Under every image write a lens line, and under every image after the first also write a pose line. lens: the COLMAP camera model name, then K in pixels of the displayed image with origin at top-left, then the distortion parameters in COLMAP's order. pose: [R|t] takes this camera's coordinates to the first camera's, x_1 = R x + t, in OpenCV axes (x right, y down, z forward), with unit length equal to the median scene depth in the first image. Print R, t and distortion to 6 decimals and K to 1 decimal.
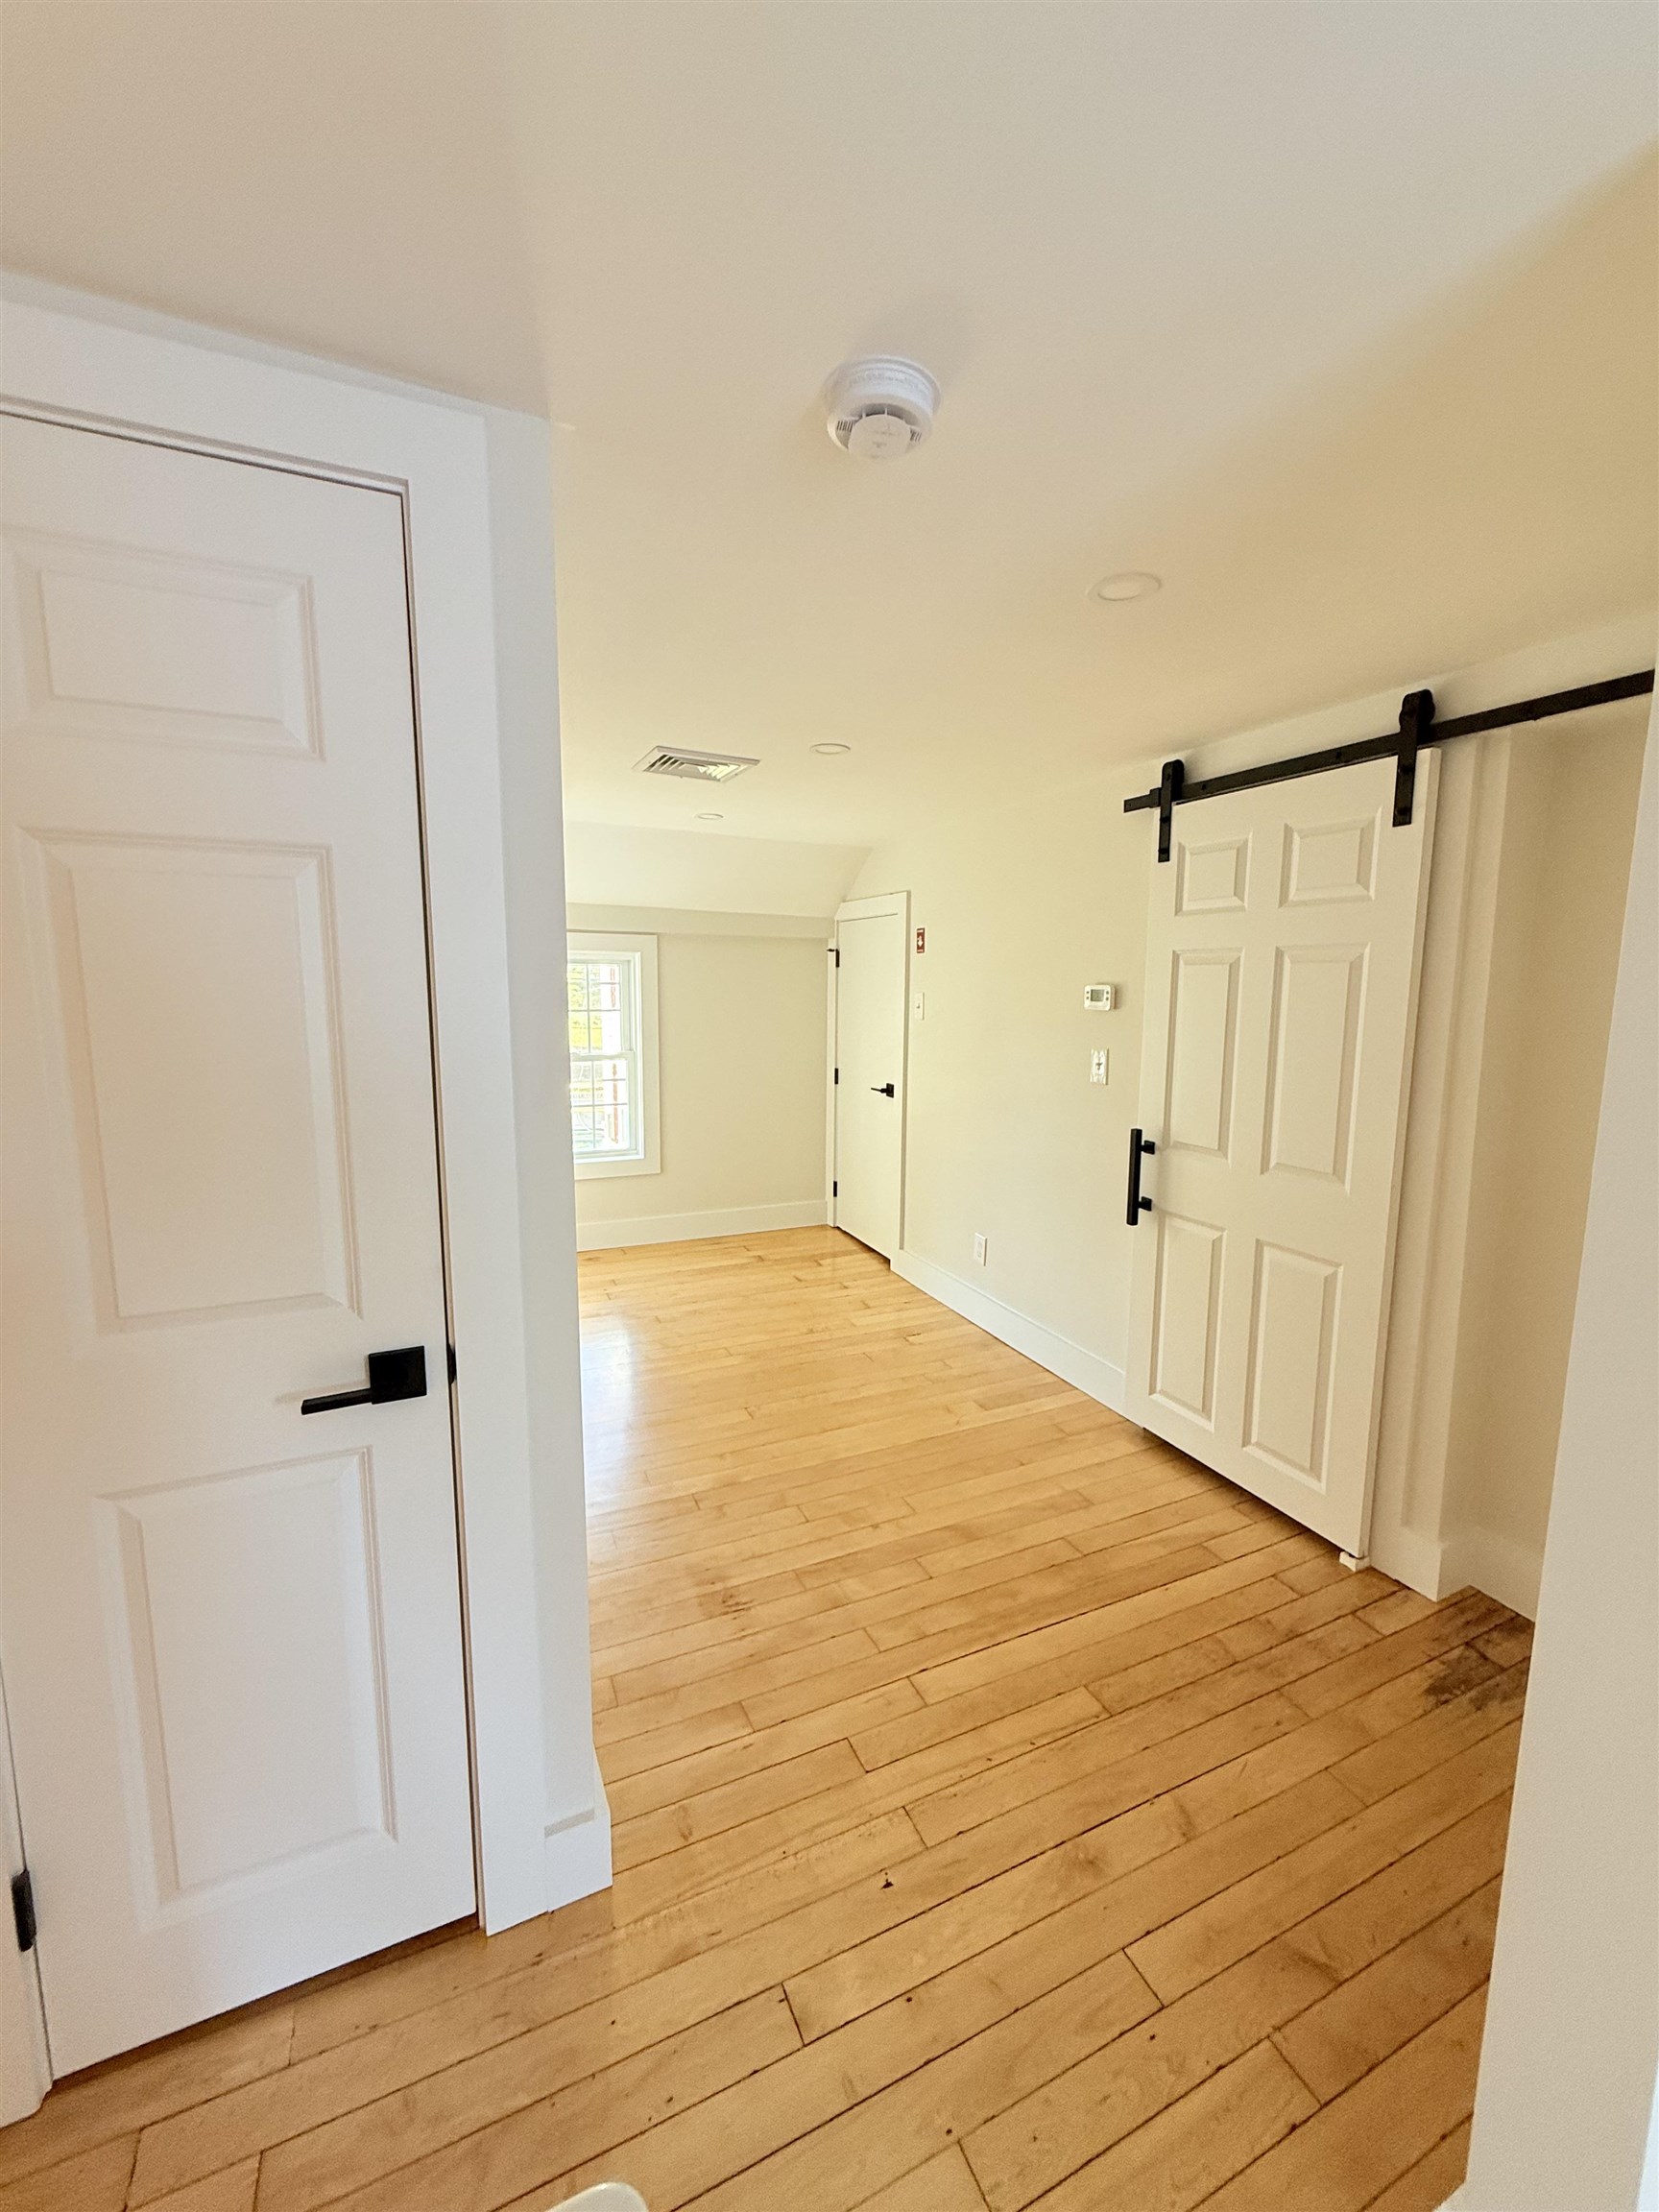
lens RADIAL K [[885.7, 0, 825.5], [0, 885.7, 1102.8], [0, 0, 1]] dist [0.000424, 0.000511]
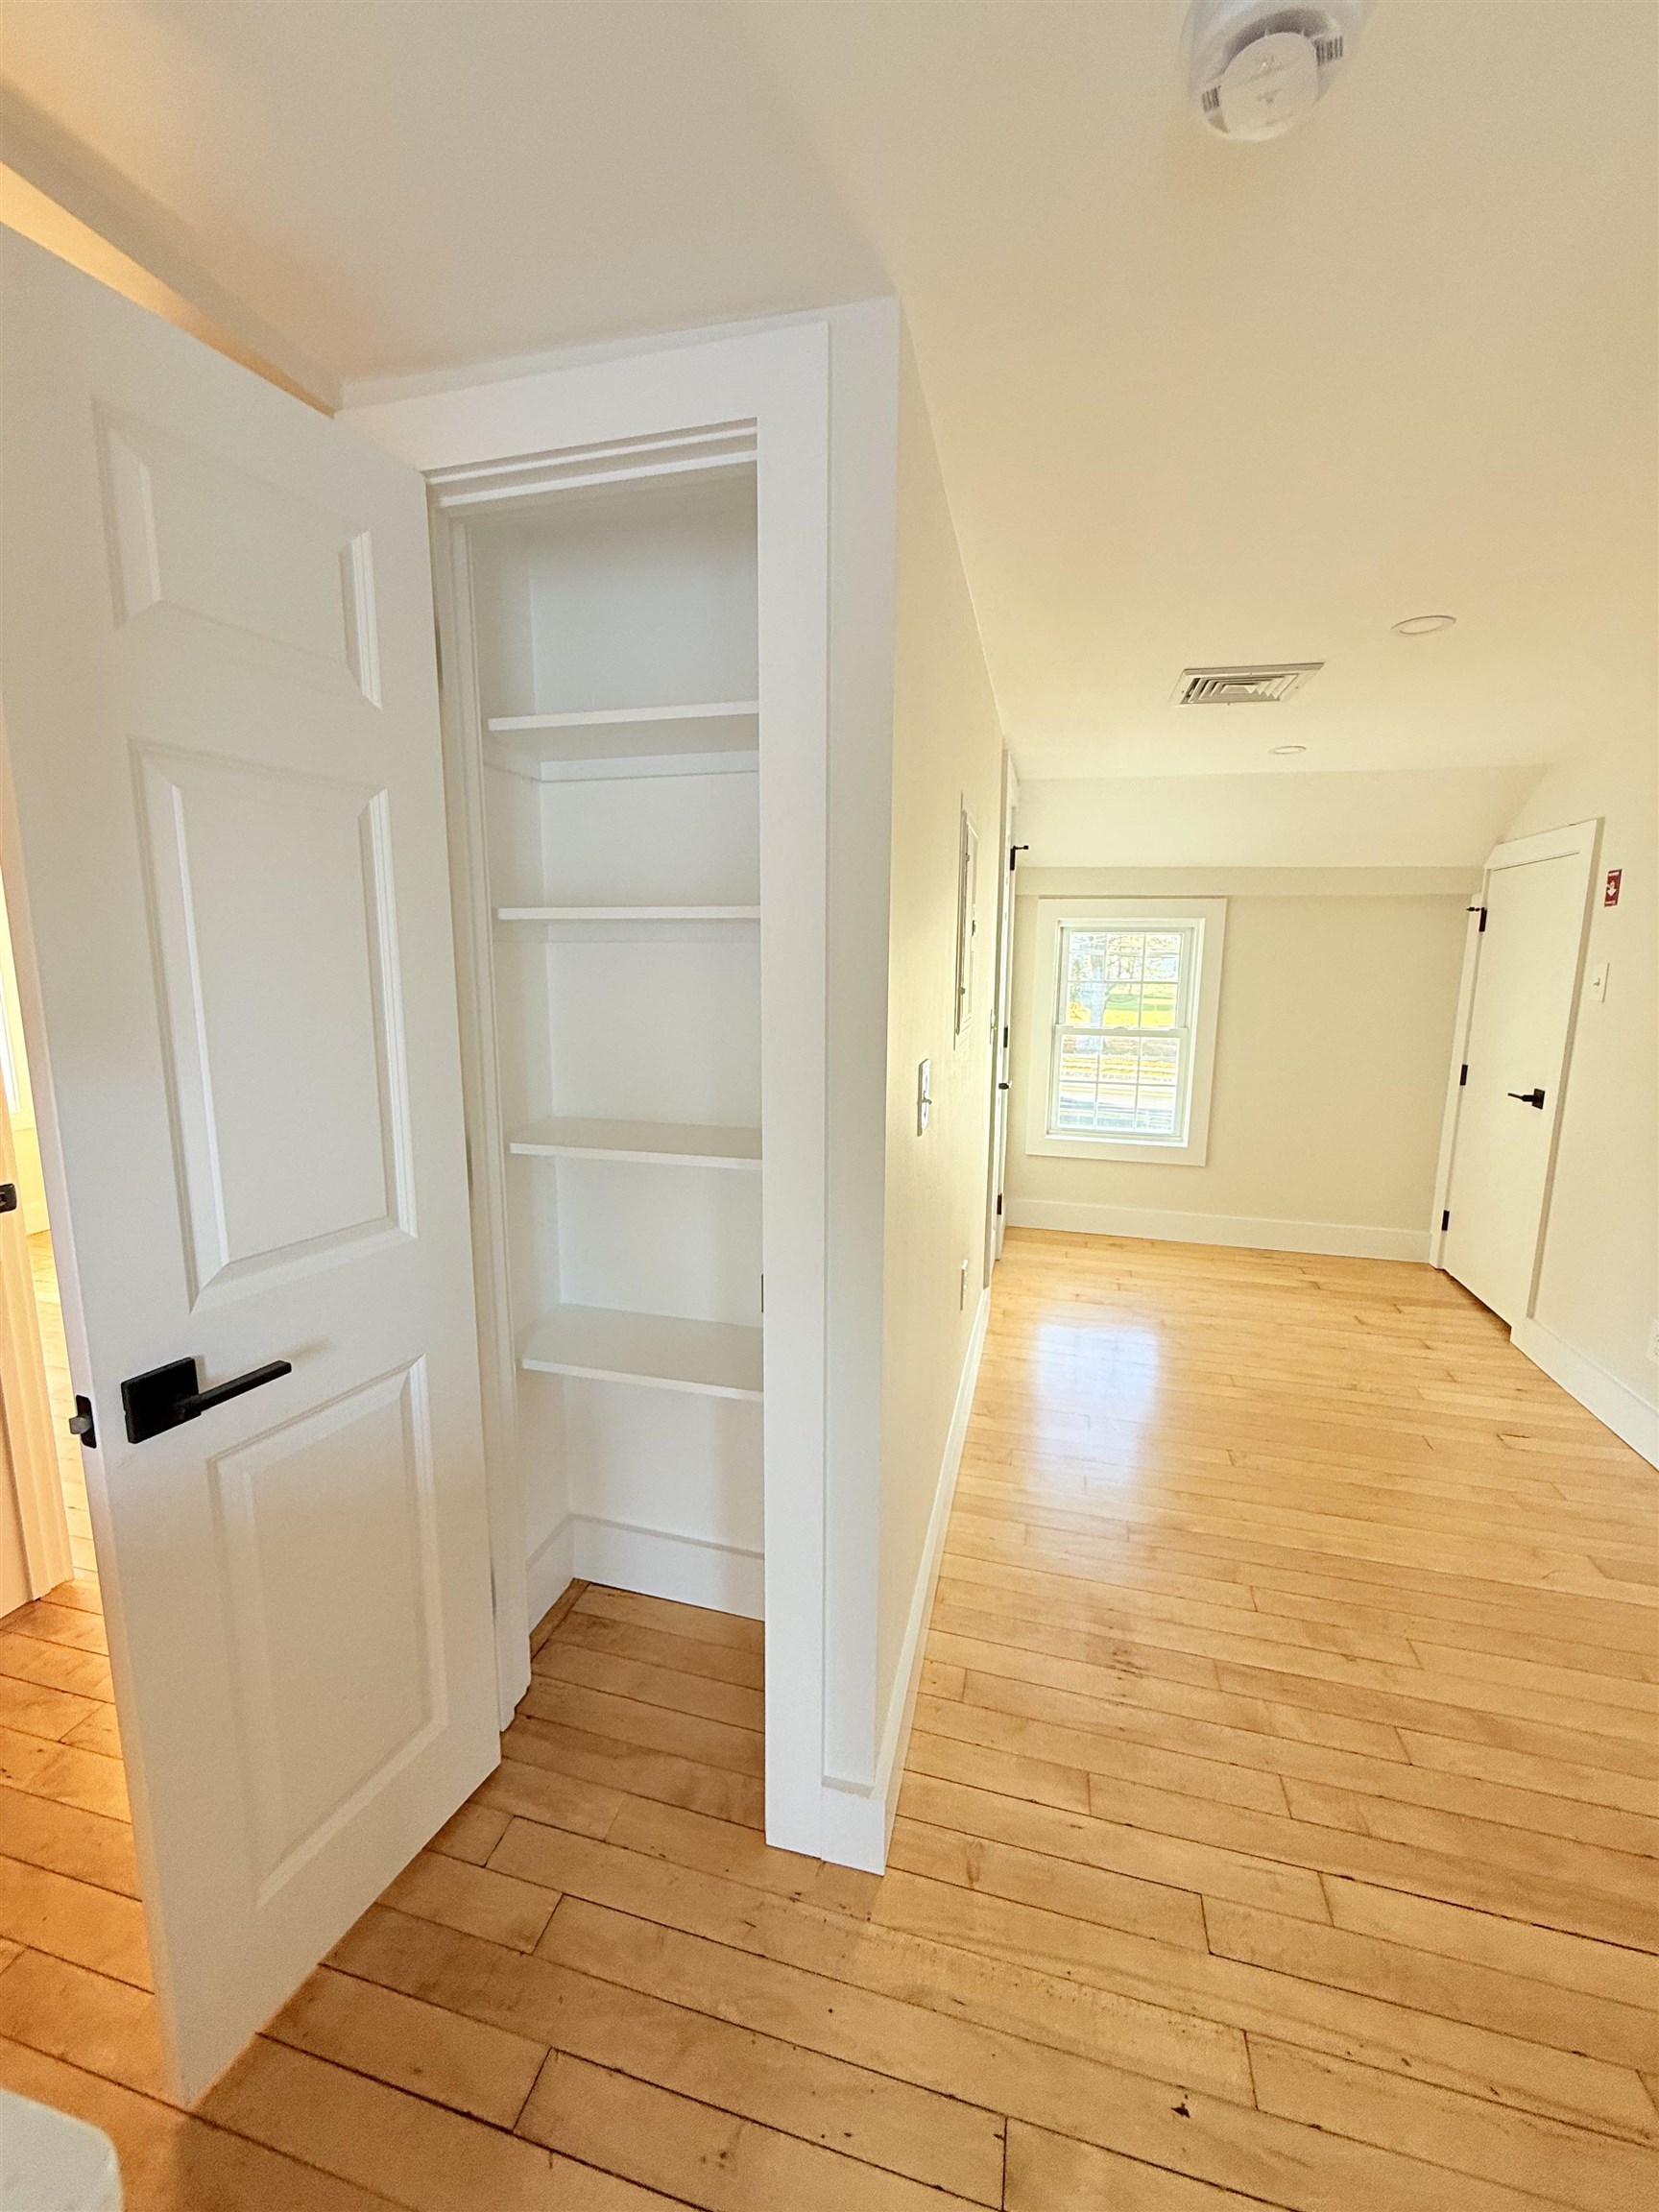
lens RADIAL K [[885.7, 0, 830.0], [0, 885.7, 1100.1], [0, 0, 1]] dist [0.000424, 0.000511]
pose [[0.775755, 0.099800, -0.623092, 0.124036], [-0.089615, 0.994830, 0.047770, 0.007522], [0.624639, 0.018781, 0.780688, 0.113447]]
